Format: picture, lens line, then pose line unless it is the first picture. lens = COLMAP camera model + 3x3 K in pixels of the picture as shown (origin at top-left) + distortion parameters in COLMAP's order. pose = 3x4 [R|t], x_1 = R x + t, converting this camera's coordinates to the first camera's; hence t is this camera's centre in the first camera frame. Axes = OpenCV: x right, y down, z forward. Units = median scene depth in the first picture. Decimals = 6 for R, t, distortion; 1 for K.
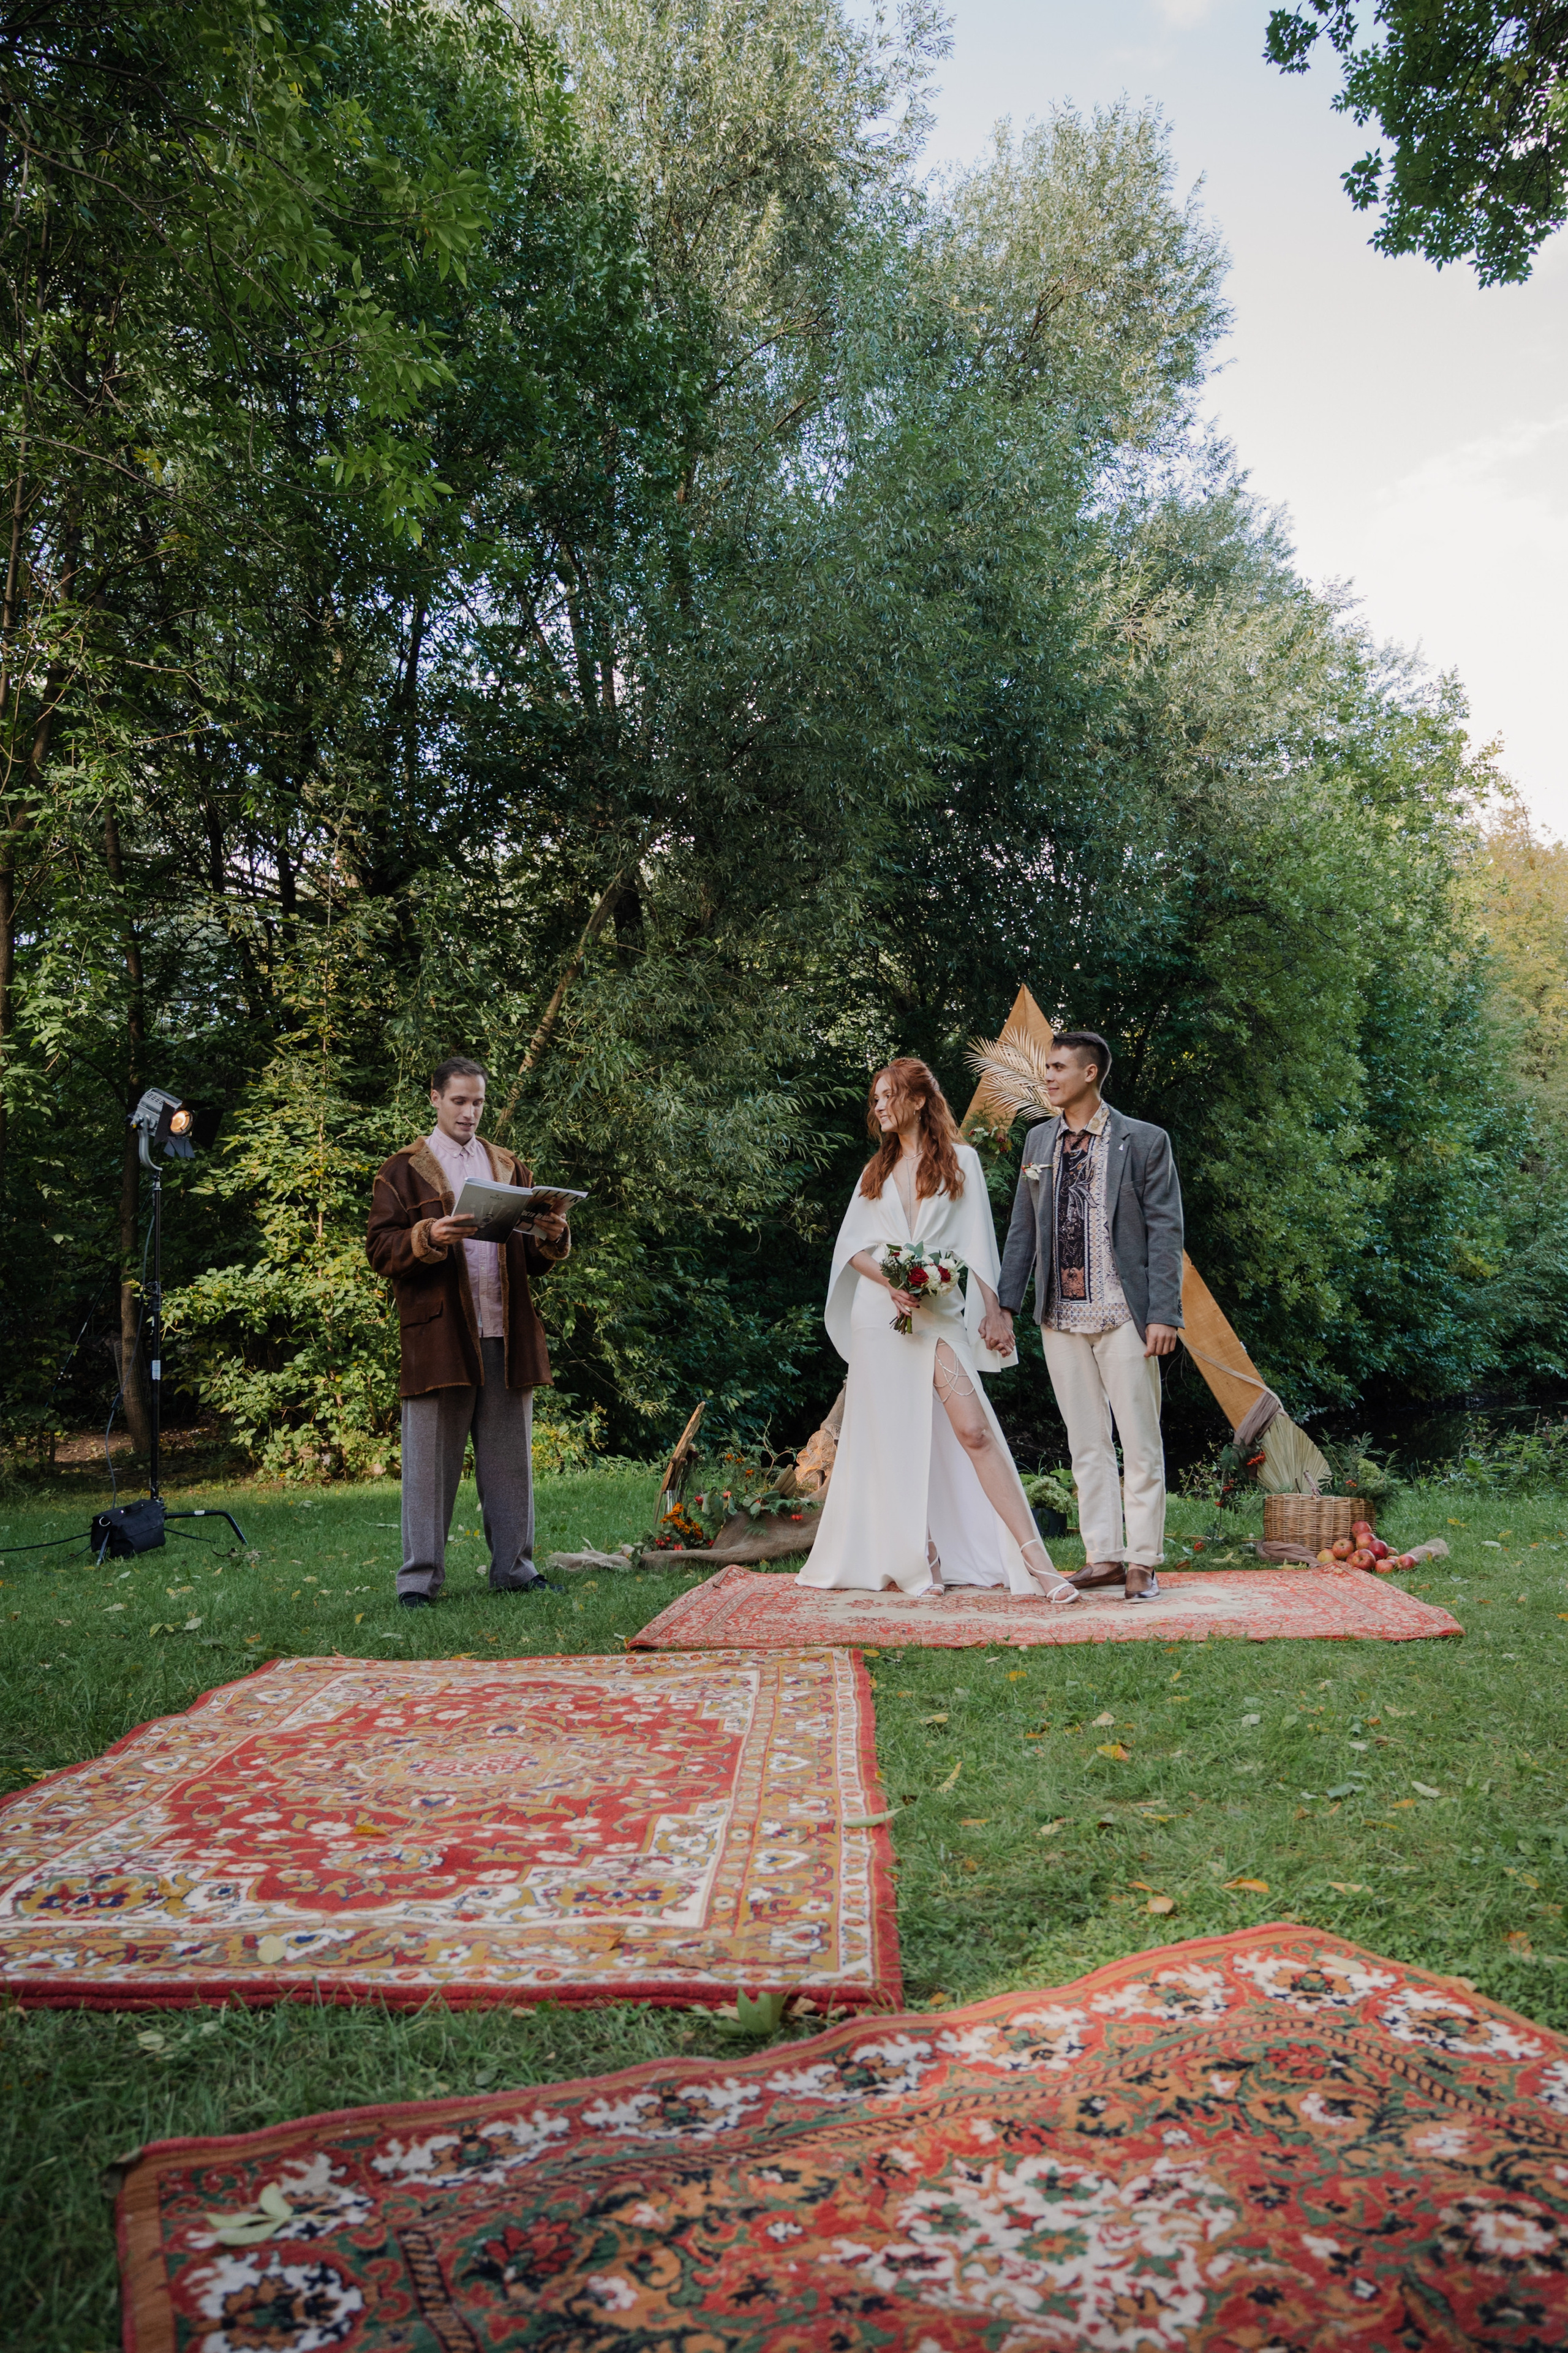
lens RADIAL K [[1608.0, 0, 777.2], [0, 1608.0, 1174.3], [0, 0, 1]] dist [-0.016779, 0.005338]
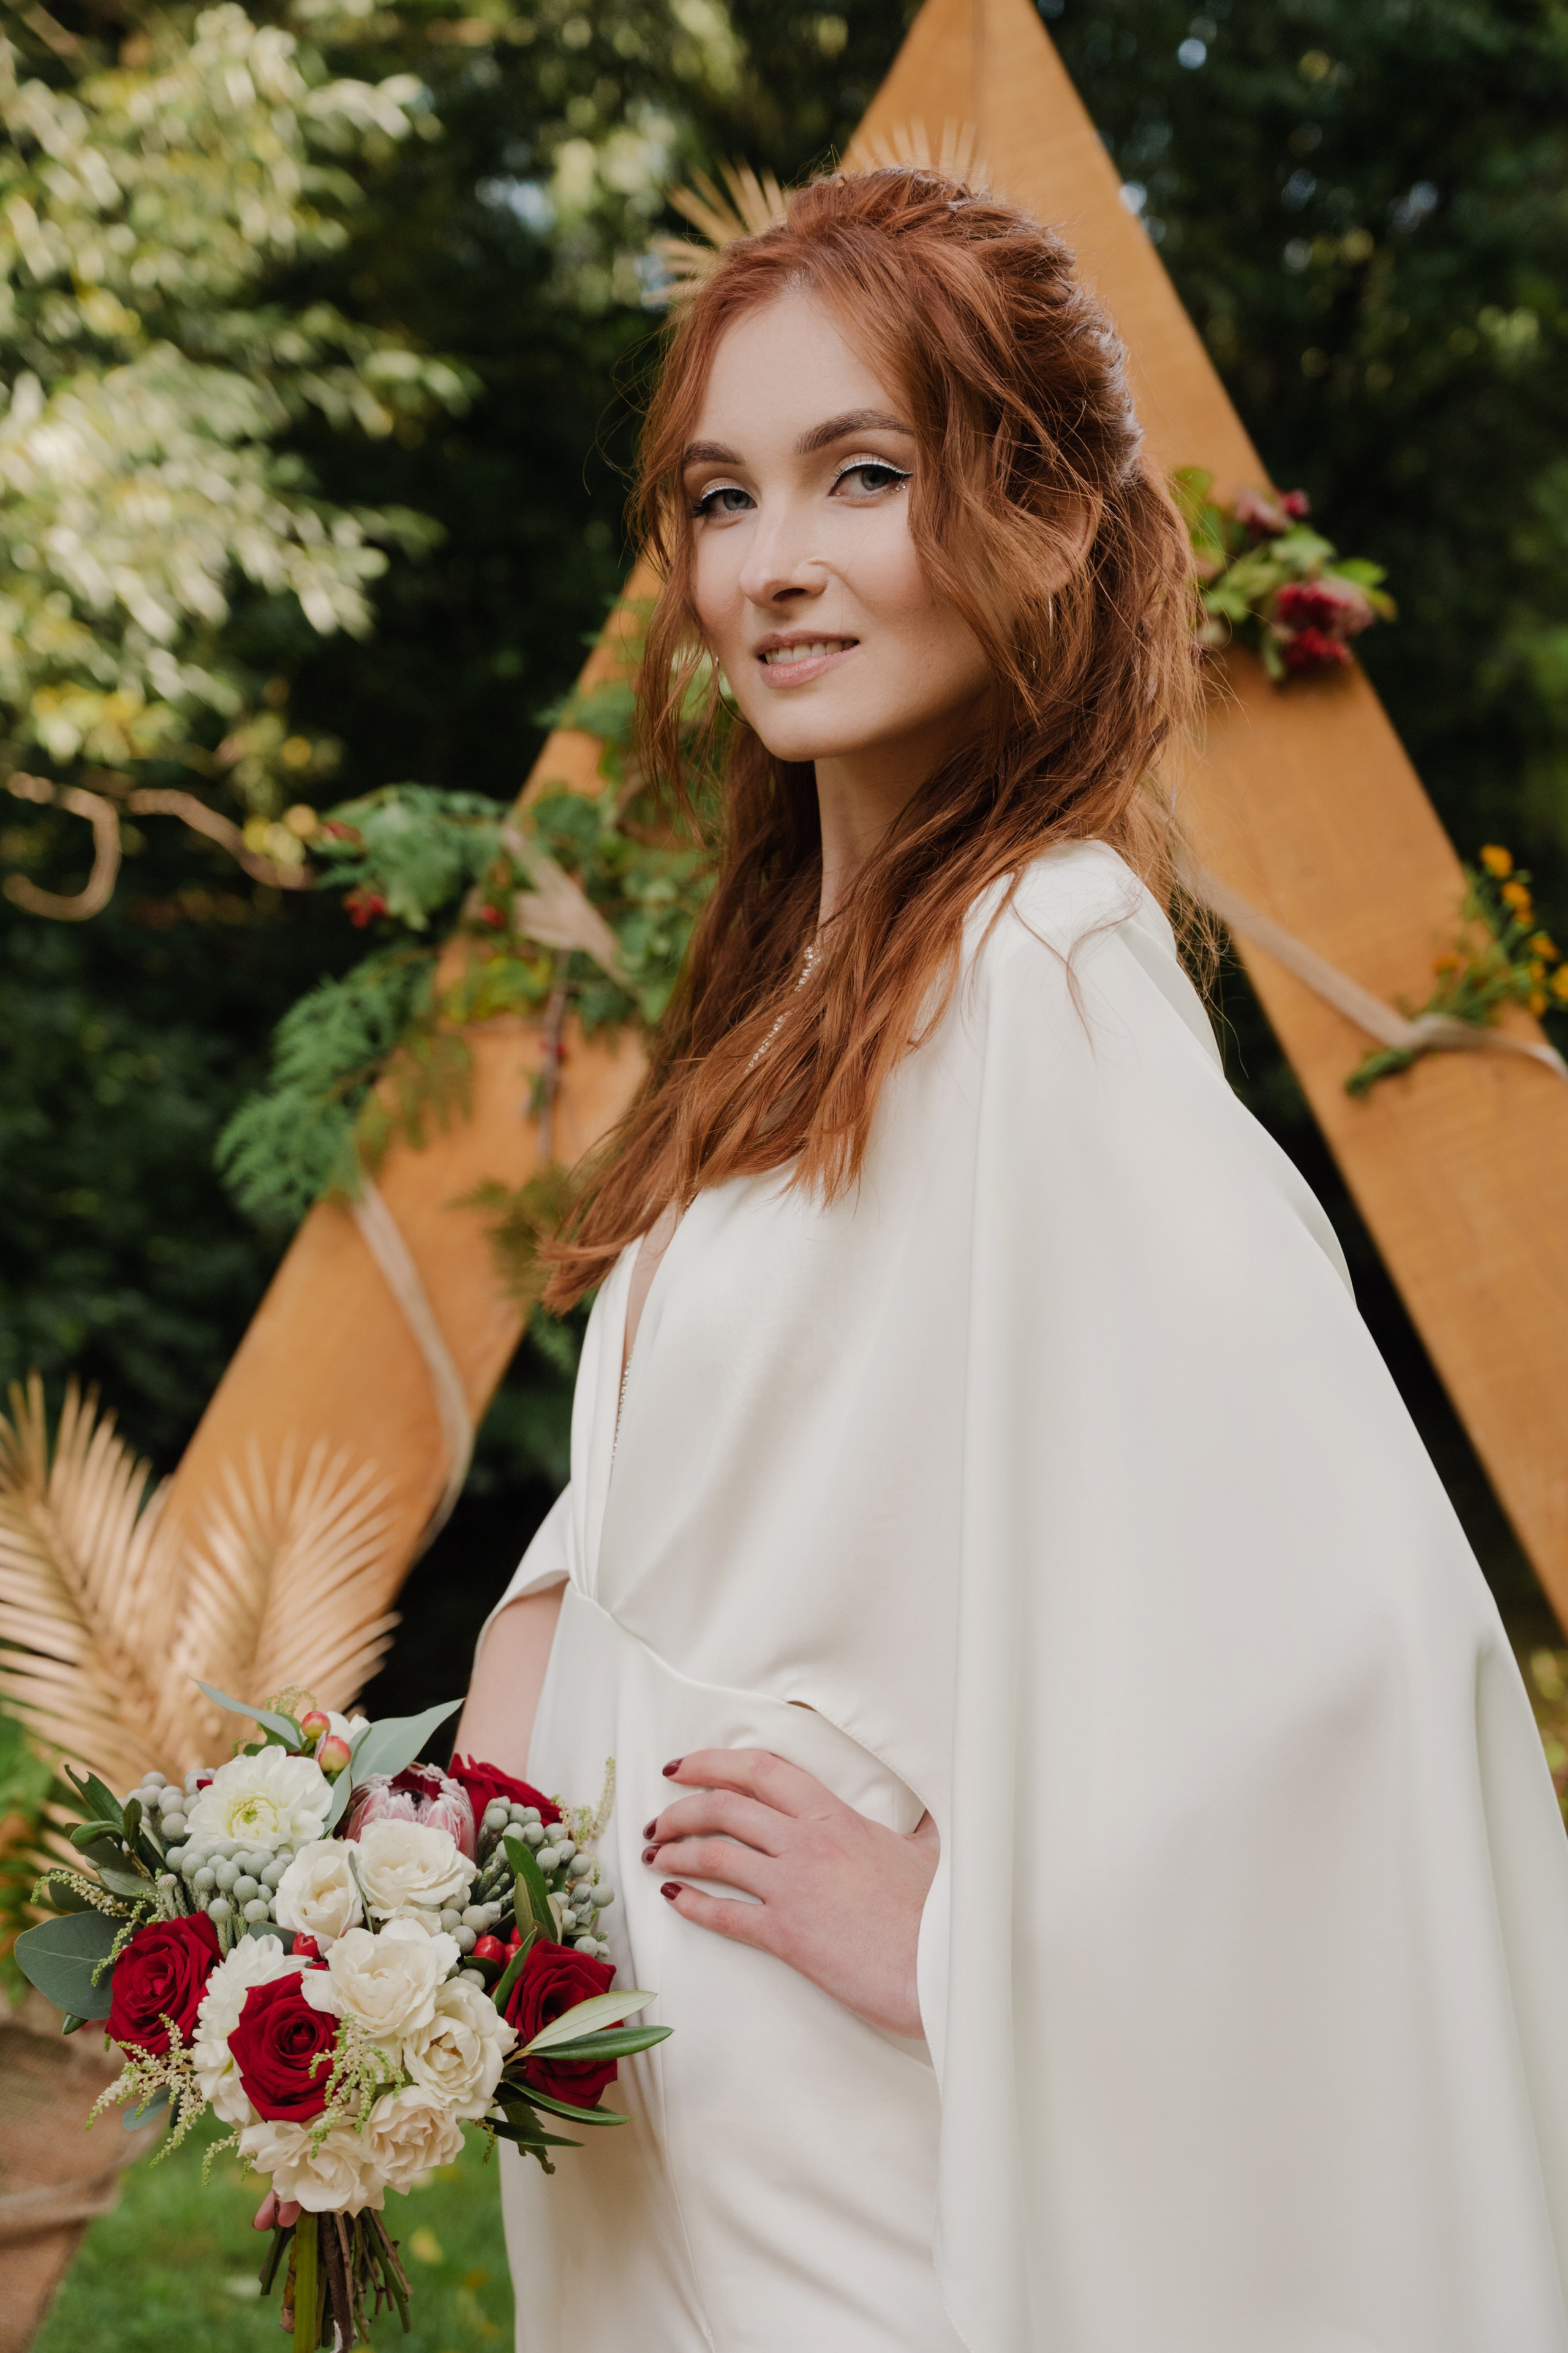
lens RADIAL K [[3729.7, 0, 778.5], [0, 3729.7, 1173.7], [0, 0, 1]] dist [-0.001066, 0.156273]
pose [[0.994704, 0.040739, 0.094362, 0.125001], [-0.055531, 0.985575, 0.159868, -0.050428], [-0.086488, -0.164261, 0.982618, 0.716949]]
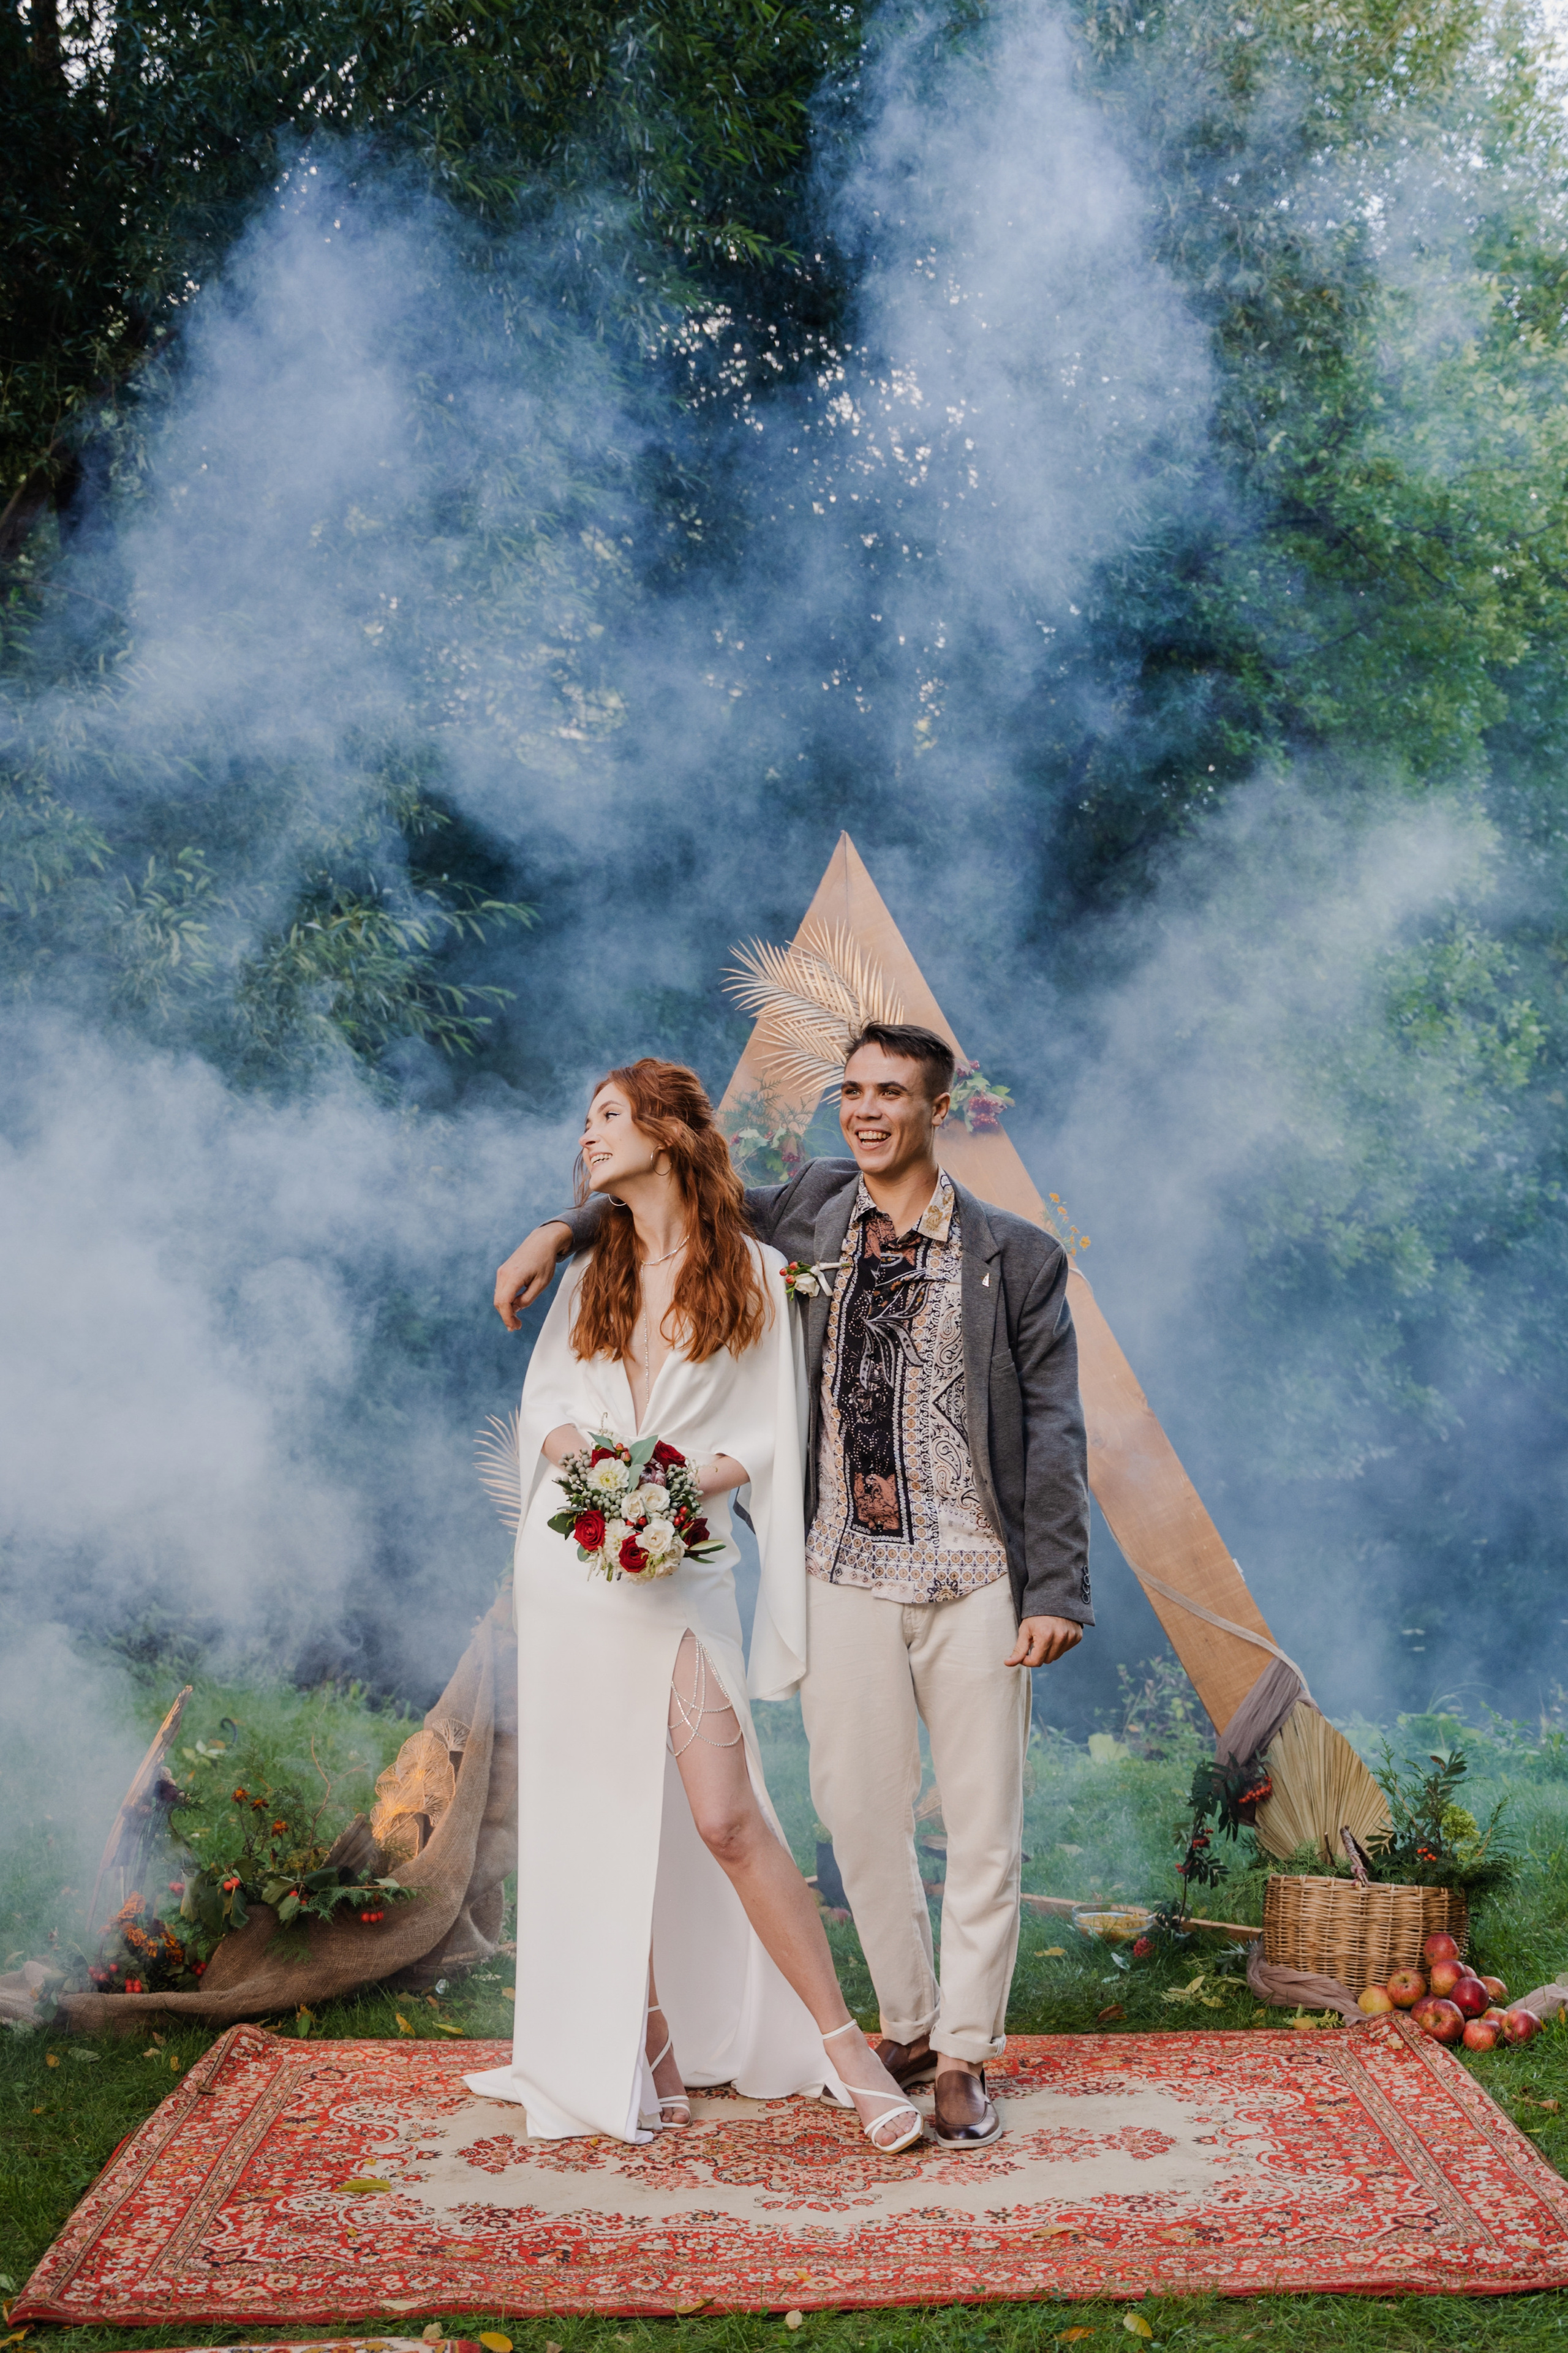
lens RADIAL K [[3081.0, 0, 779.4], [0, 3081.0, 1172.9], [0, 0, 1]] dist [0.013250, -0.026525]
pose [[0.991686, 0.015768, 0.127711, 0.013614], [-0.026195, 0.996419, 0.080389, -0.121895], [-0.125986, -0.083066, 0.988548, 0.042753]]
